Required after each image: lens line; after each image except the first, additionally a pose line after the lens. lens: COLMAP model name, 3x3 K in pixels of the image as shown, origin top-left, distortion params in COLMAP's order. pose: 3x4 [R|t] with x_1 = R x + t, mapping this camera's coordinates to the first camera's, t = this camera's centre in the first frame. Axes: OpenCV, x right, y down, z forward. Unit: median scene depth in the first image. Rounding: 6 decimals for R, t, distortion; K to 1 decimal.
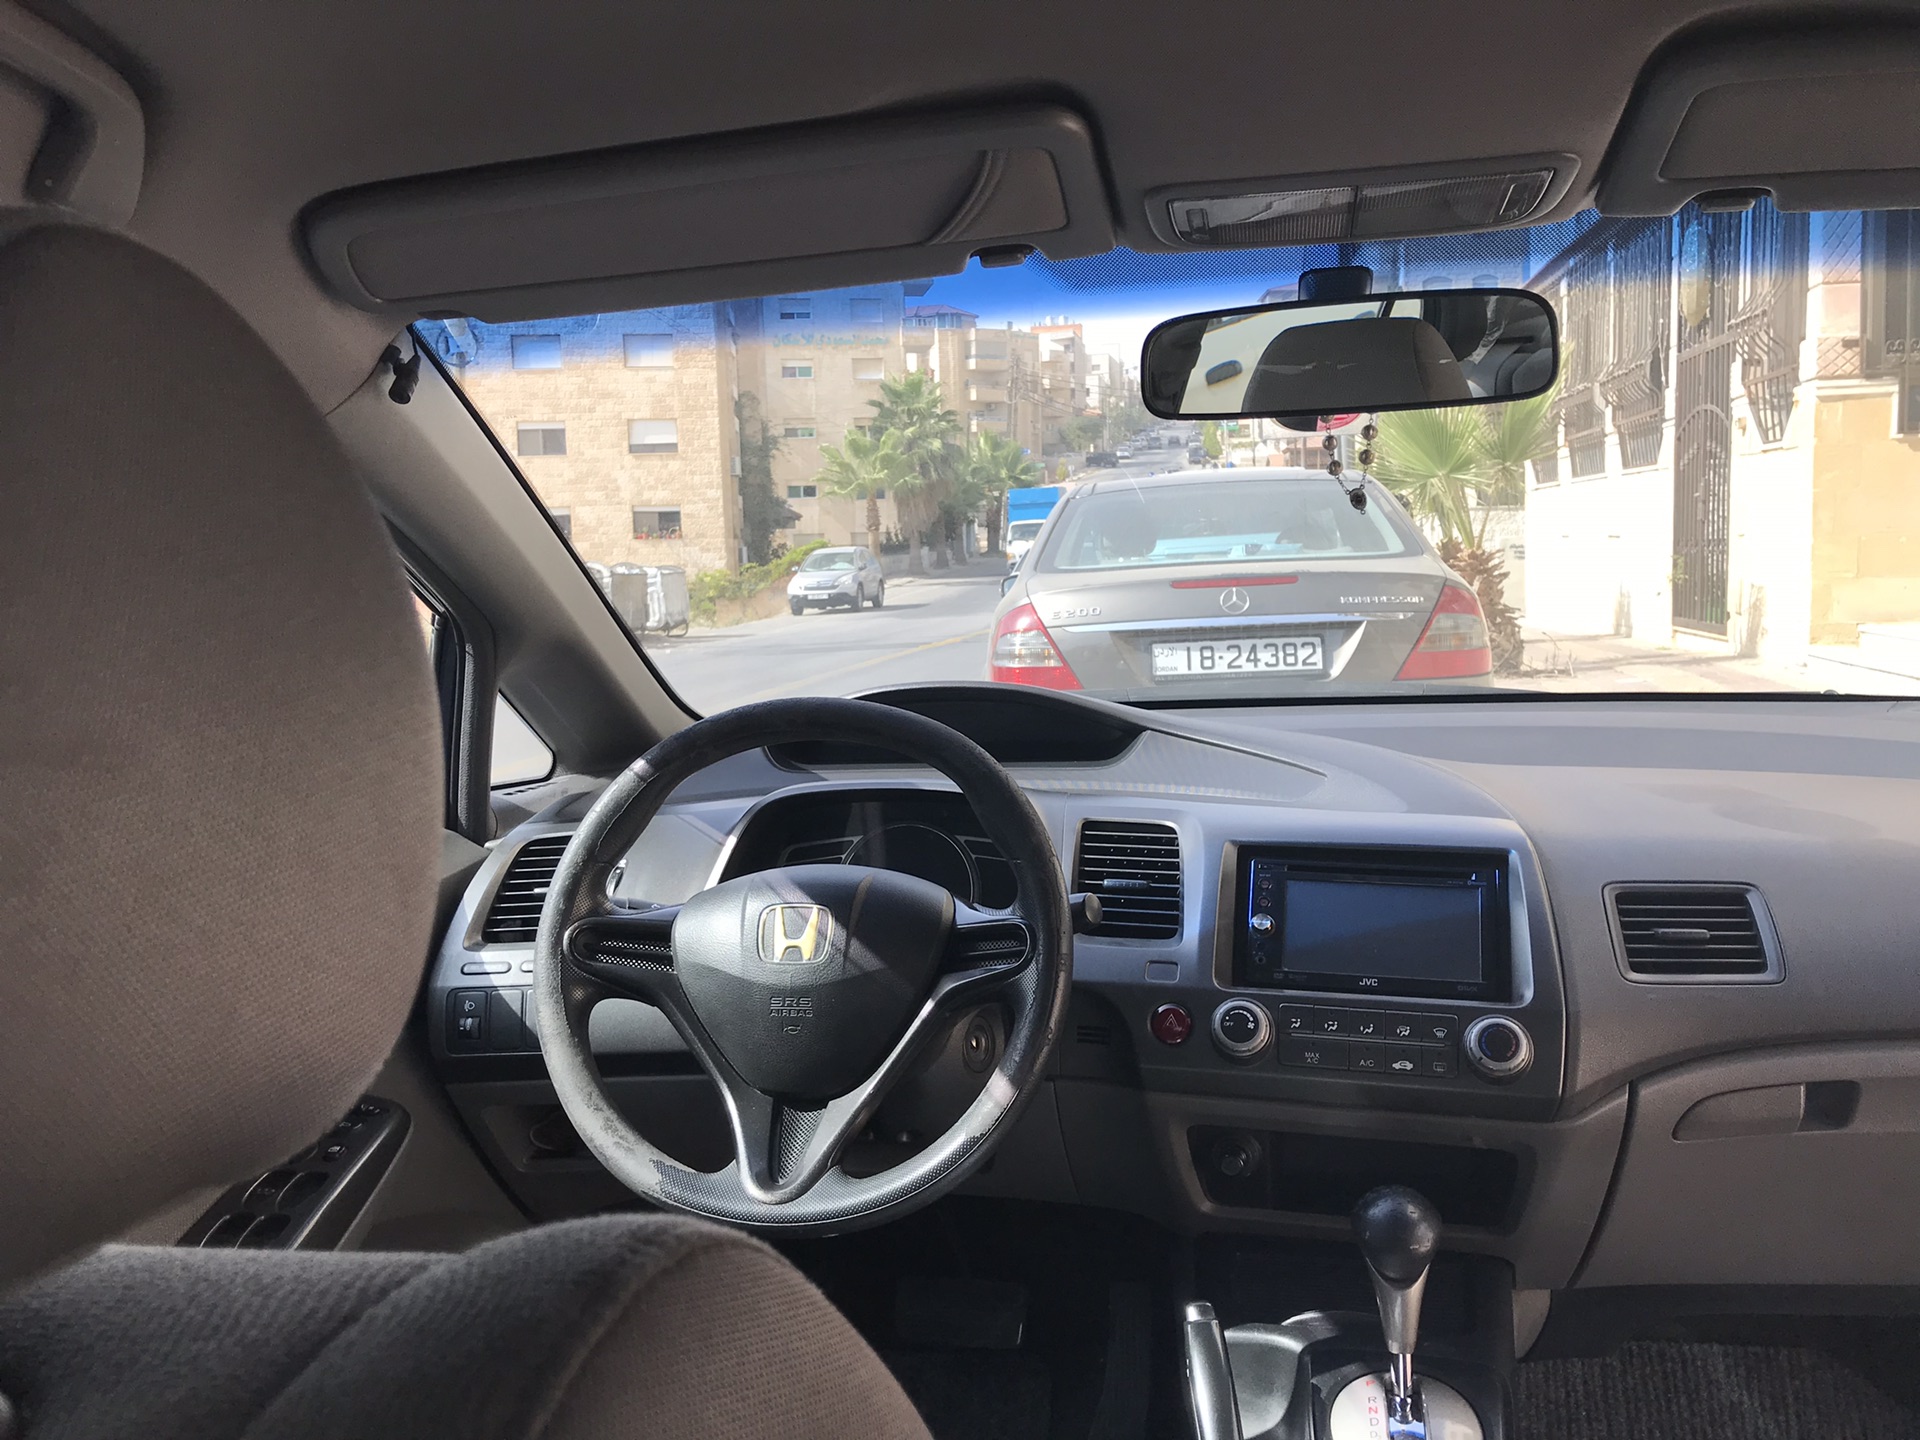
lens RADIAL K [[1578.4, 0, 956.8], [0, 1578.4, 717.3], [0, 0, 1]] dist [0.008294, -0.001571]
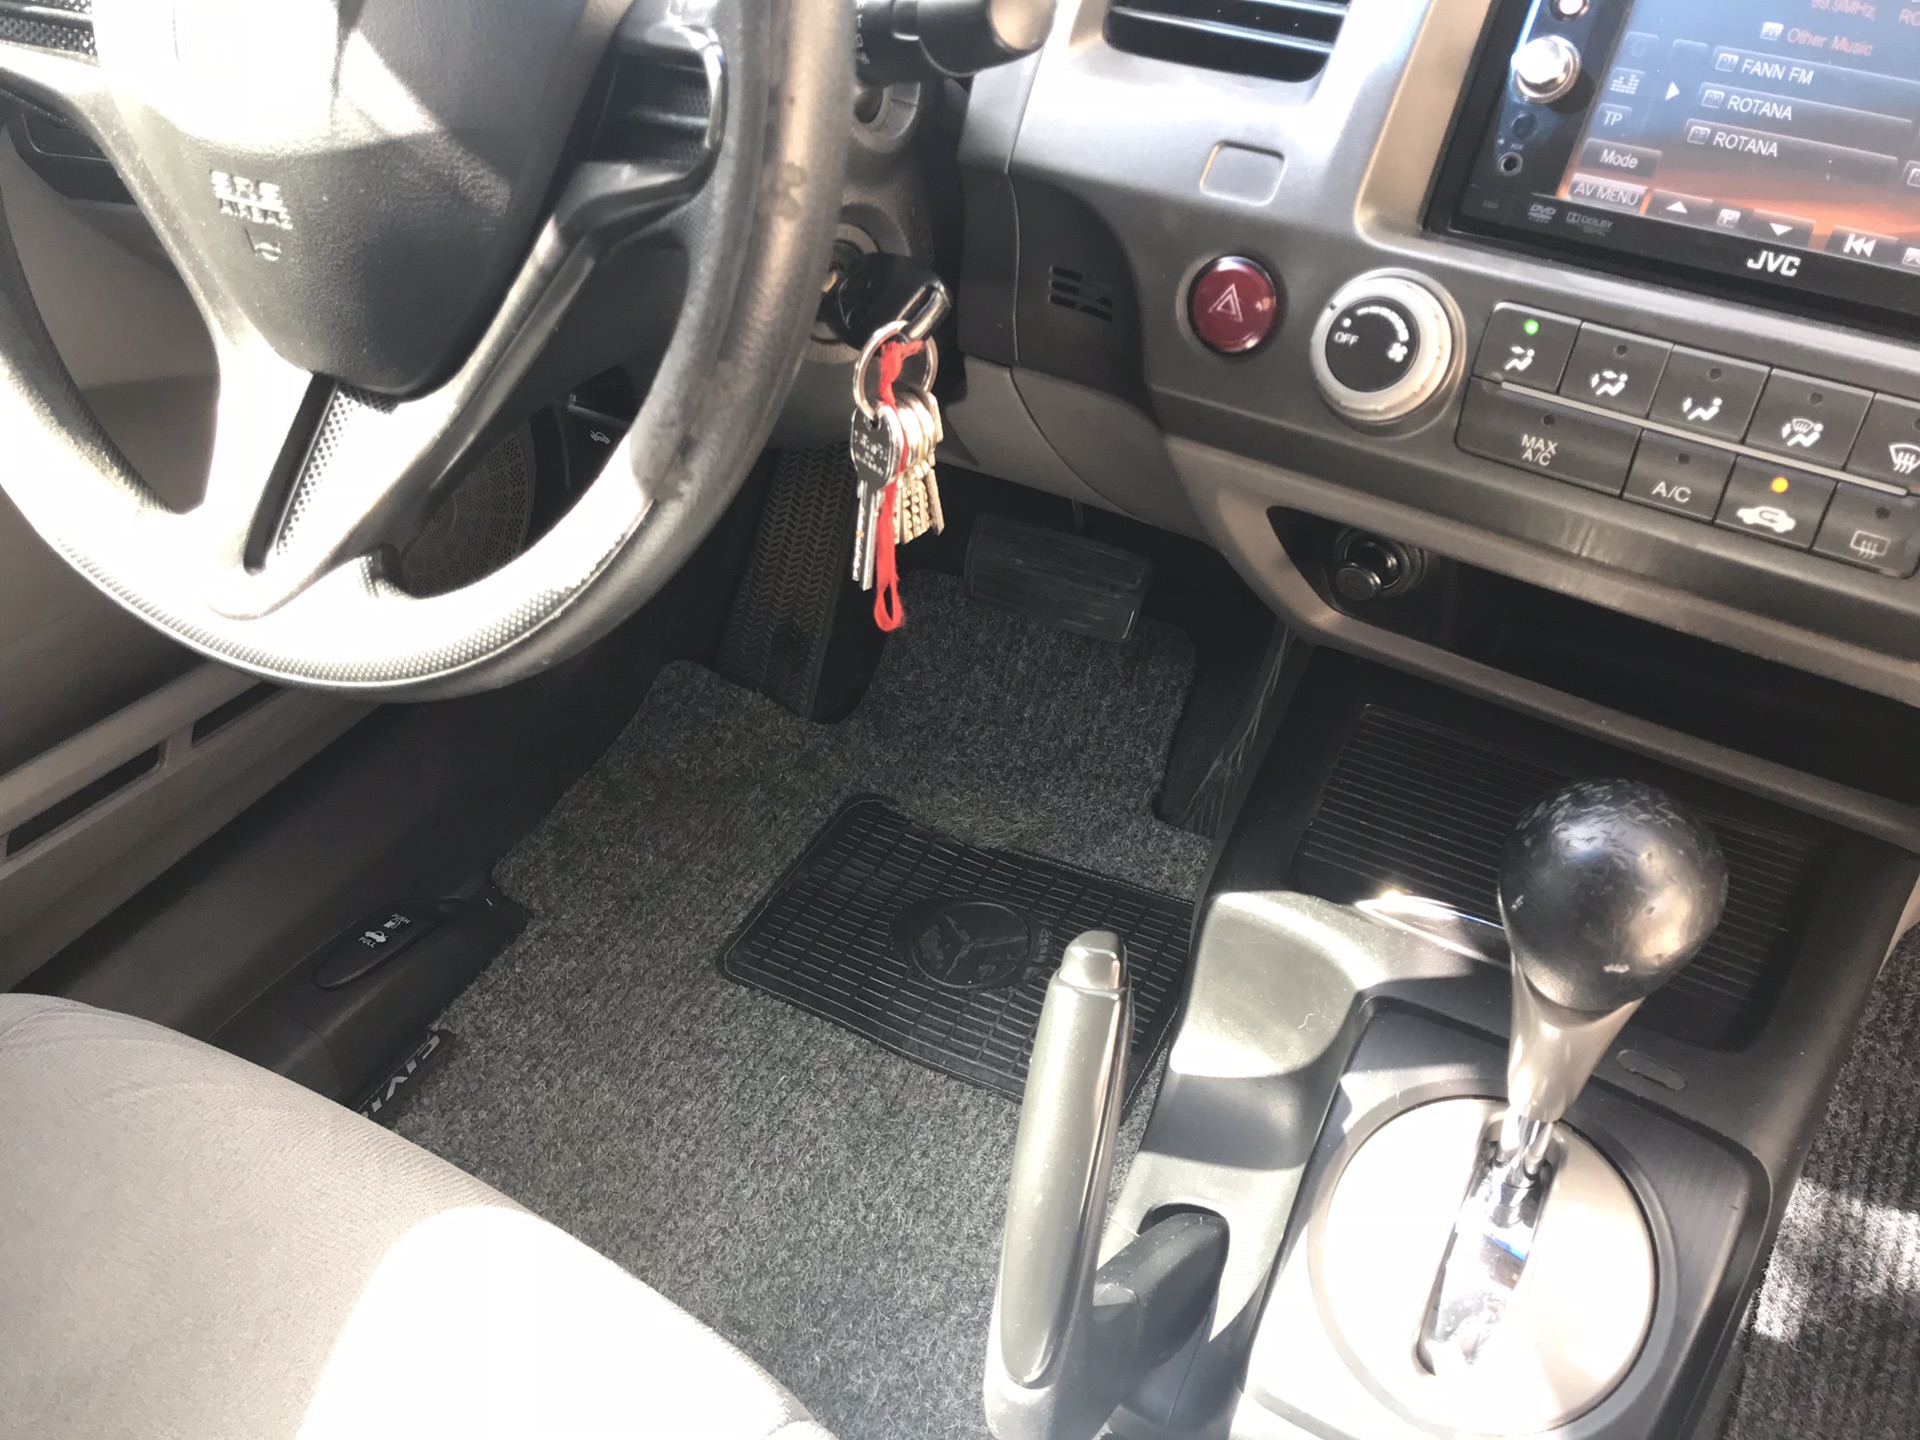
lens RADIAL K [[1578.4, 0, 956.8], [0, 1578.4, 717.3], [0, 0, 1]] dist [0.008294, -0.001571]
pose [[0.947653, 0.201265, -0.247883, 0.044866], [-0.018452, 0.809550, 0.586762, 0.008916], [0.318768, -0.551473, 0.770886, 0.137804]]
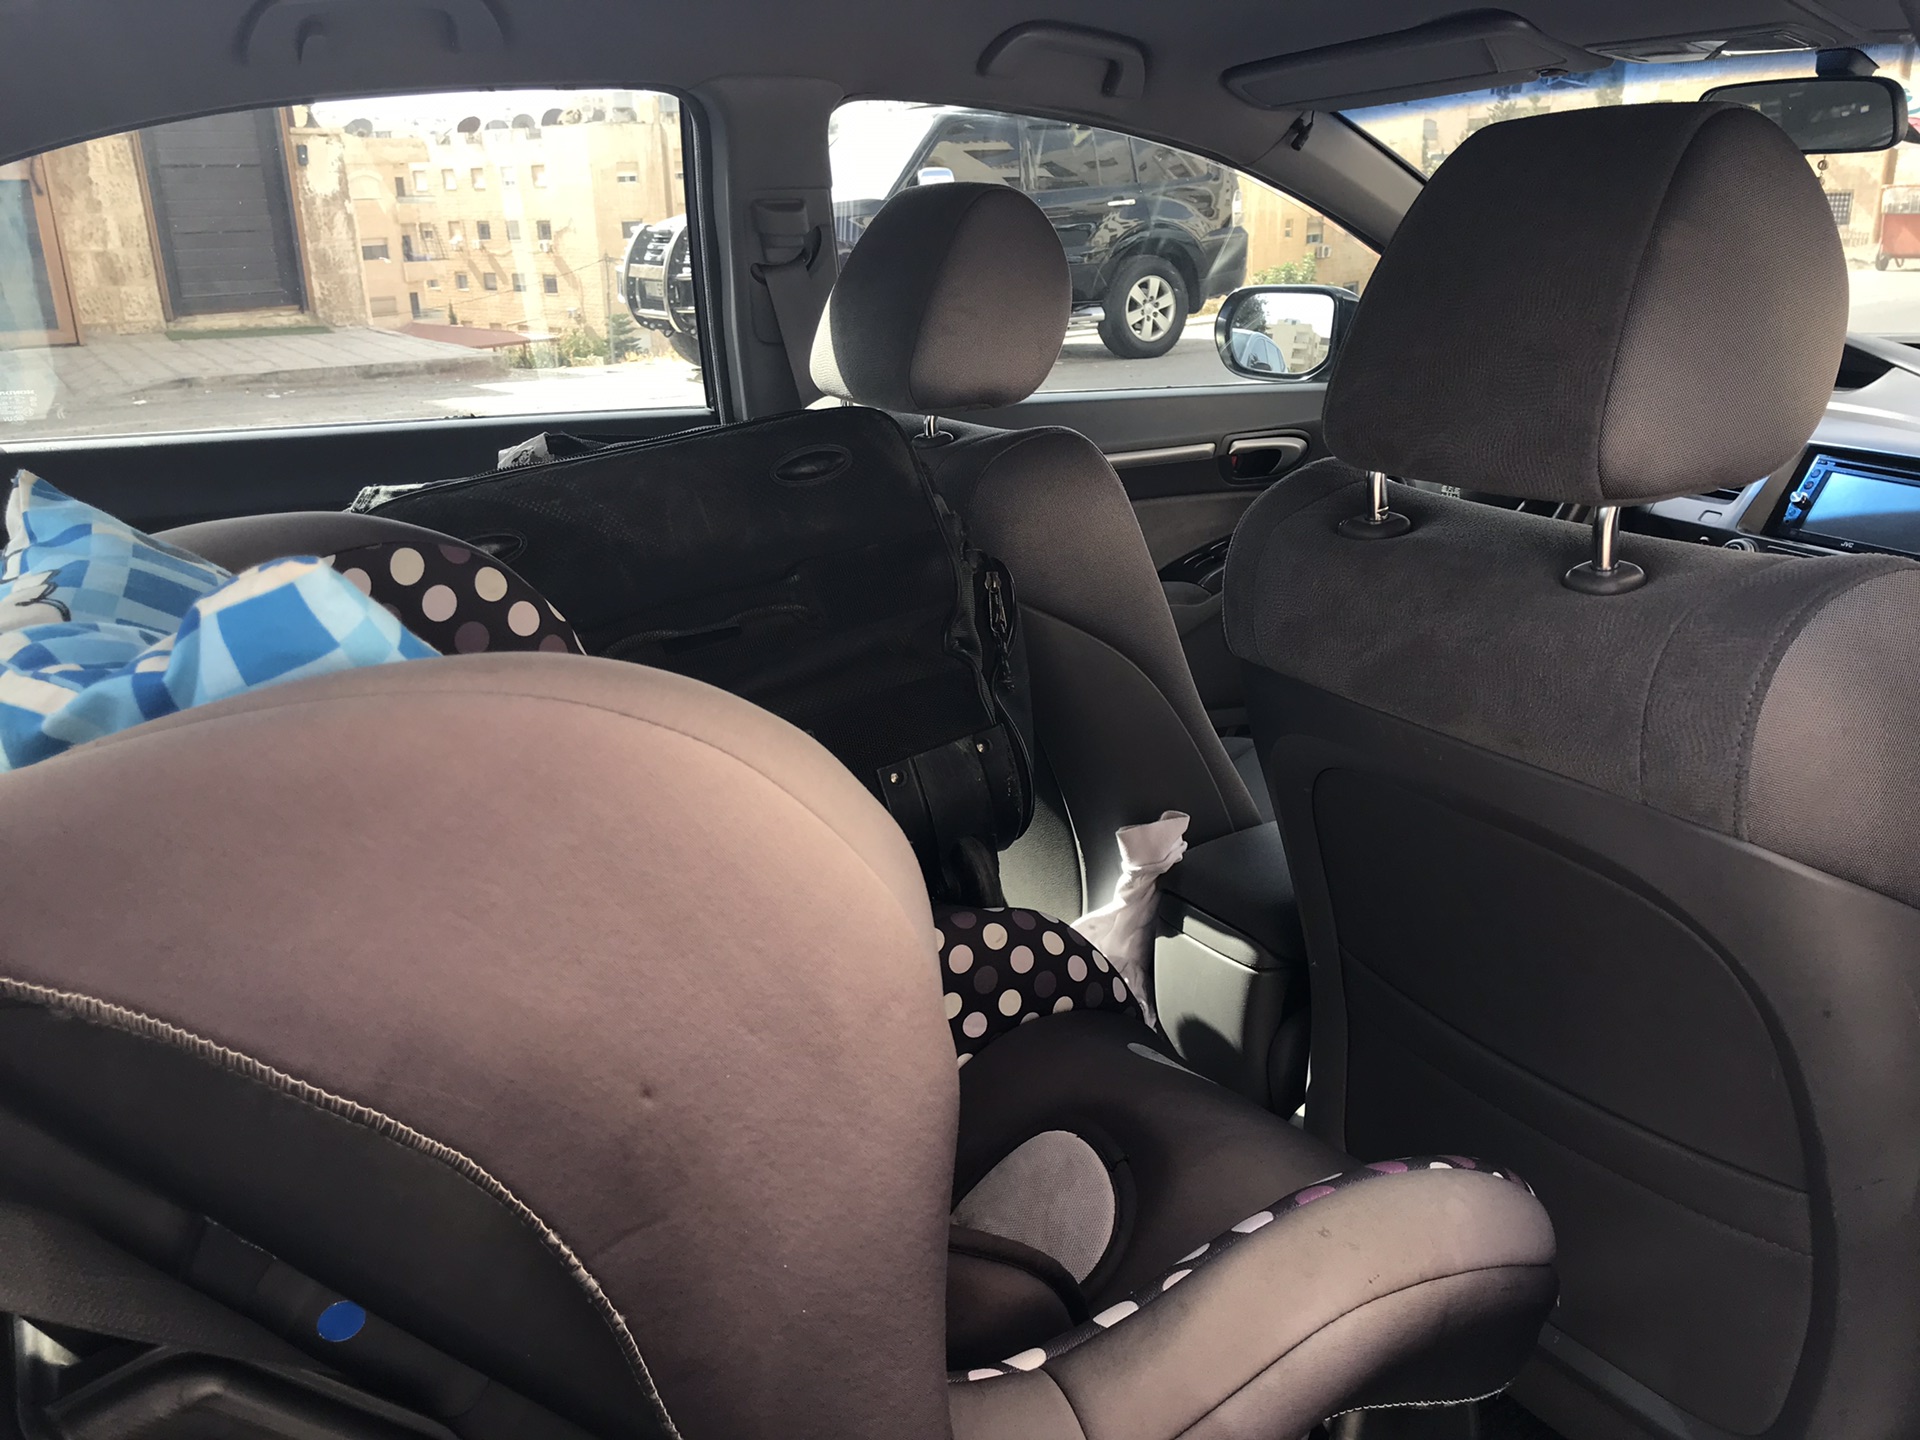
lens RADIAL K [[1590.4, 0, 954.6], [0, 1590.4, 701.1], [0, 0, 1]] dist [-0.004389, 0.000714]
pose [[0.669777, 0.239840, -0.702763, 0.181130], [-0.067193, 0.962095, 0.264306, -0.006759], [0.739516, -0.129805, 0.660505, -0.140762]]
